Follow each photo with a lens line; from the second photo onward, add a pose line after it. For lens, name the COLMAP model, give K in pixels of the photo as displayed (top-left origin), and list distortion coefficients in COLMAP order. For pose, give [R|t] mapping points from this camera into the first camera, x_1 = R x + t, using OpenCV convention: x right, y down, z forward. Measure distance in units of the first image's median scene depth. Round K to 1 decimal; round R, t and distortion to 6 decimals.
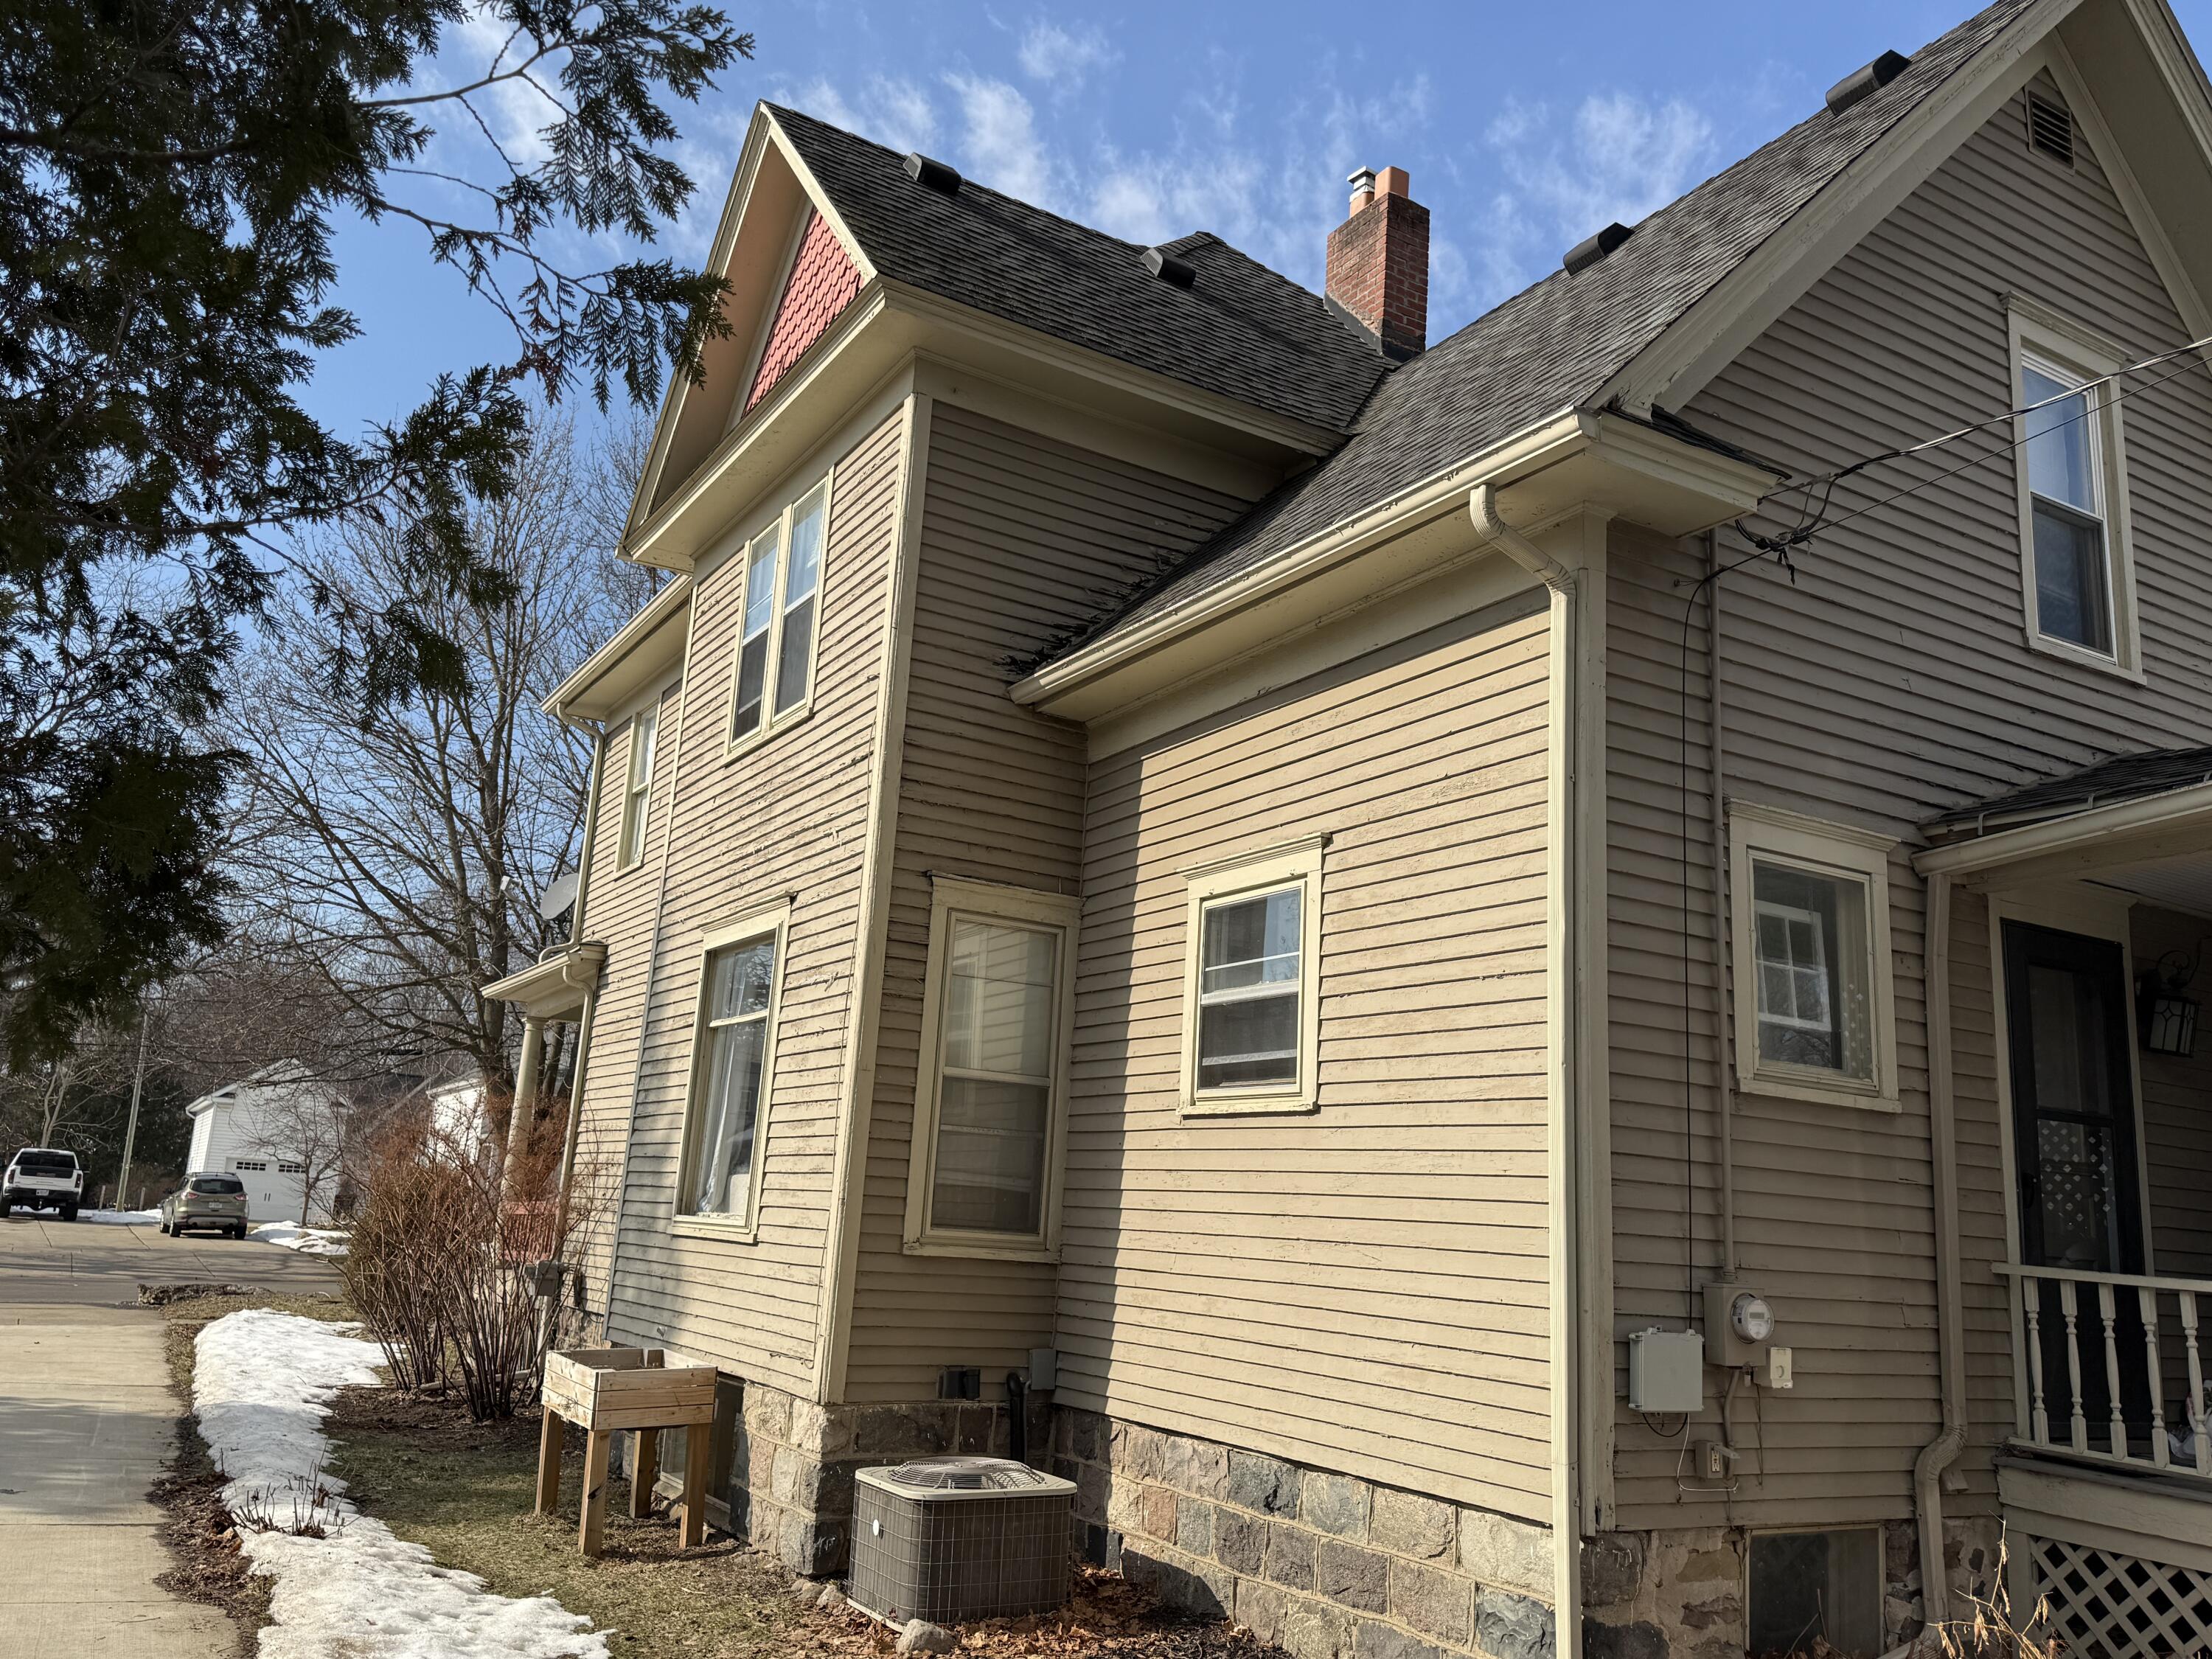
lens RADIAL K [[1725.7, 0, 1107.4], [0, 1725.7, 819.3], [0, 0, 1]] dist [0.034600, -0.016542]
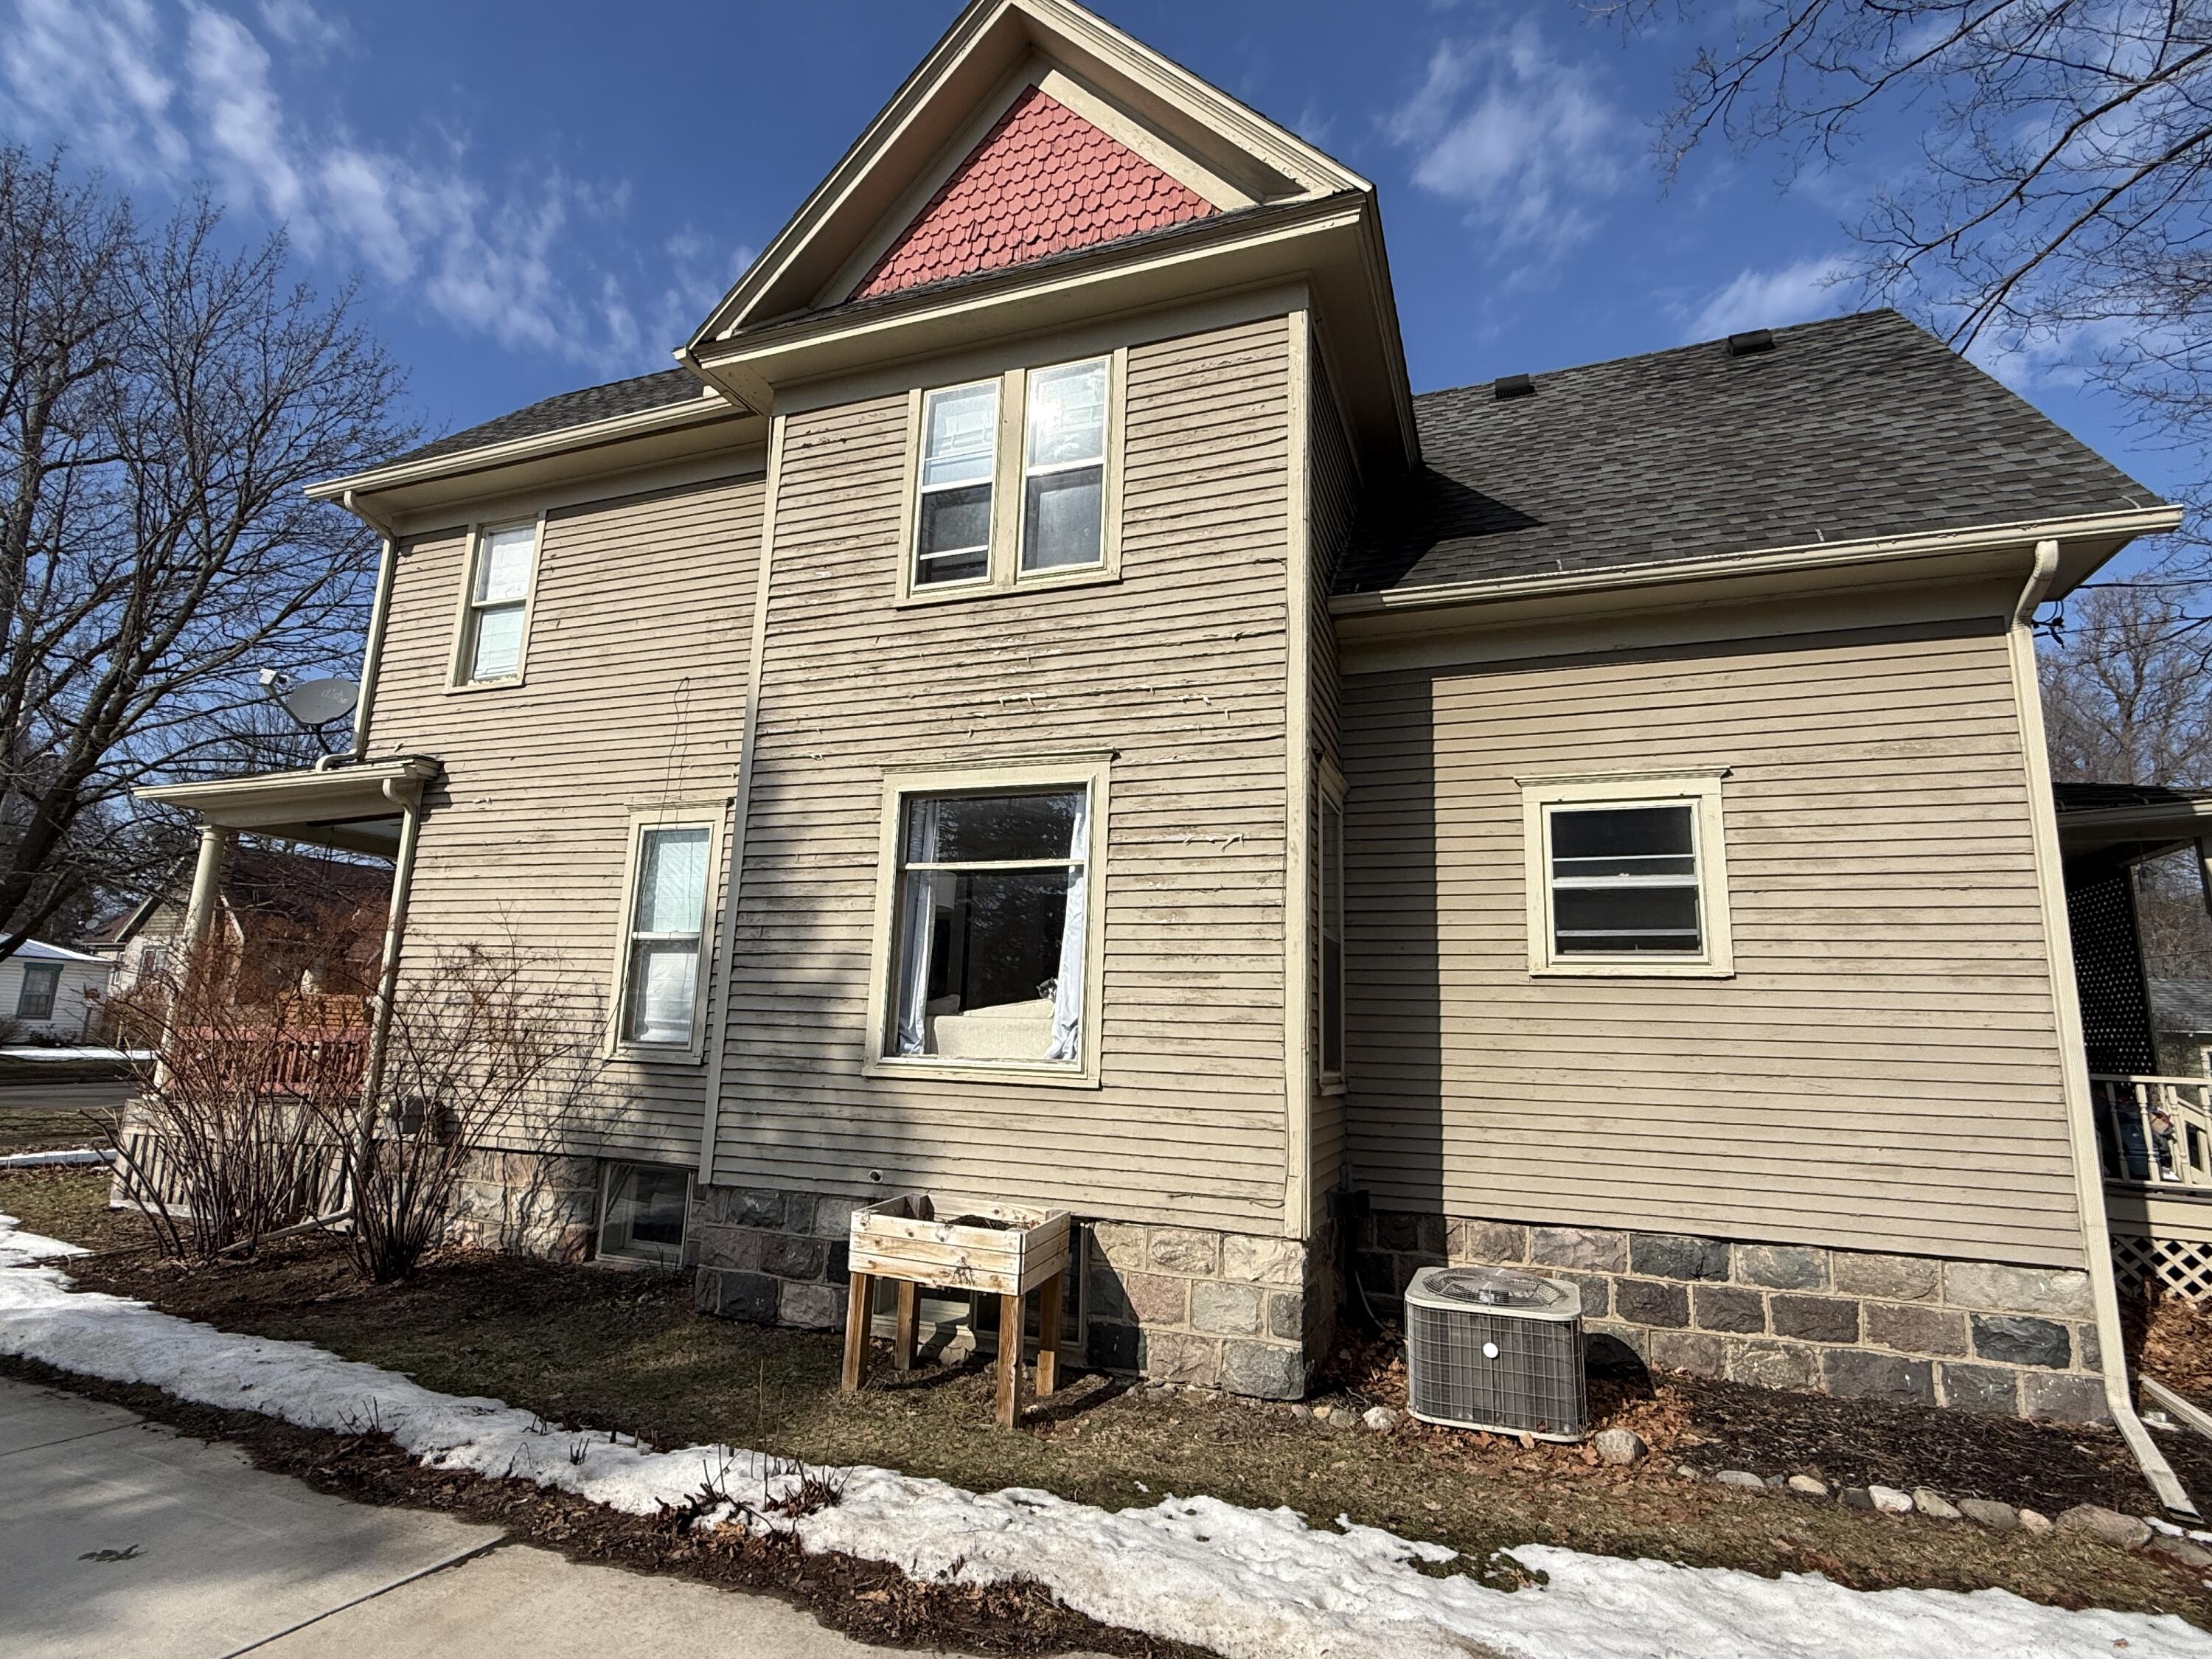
lens RADIAL K [[1123.5, 0, 1106.4], [0, 1123.5, 837.7], [0, 0, 1]] dist [-0.002557, 0.000752]
pose [[0.786610, 0.077639, 0.612550, -0.734152], [-0.127847, 0.991044, 0.038564, 0.085301], [-0.604070, -0.108647, 0.789491, 0.581321]]
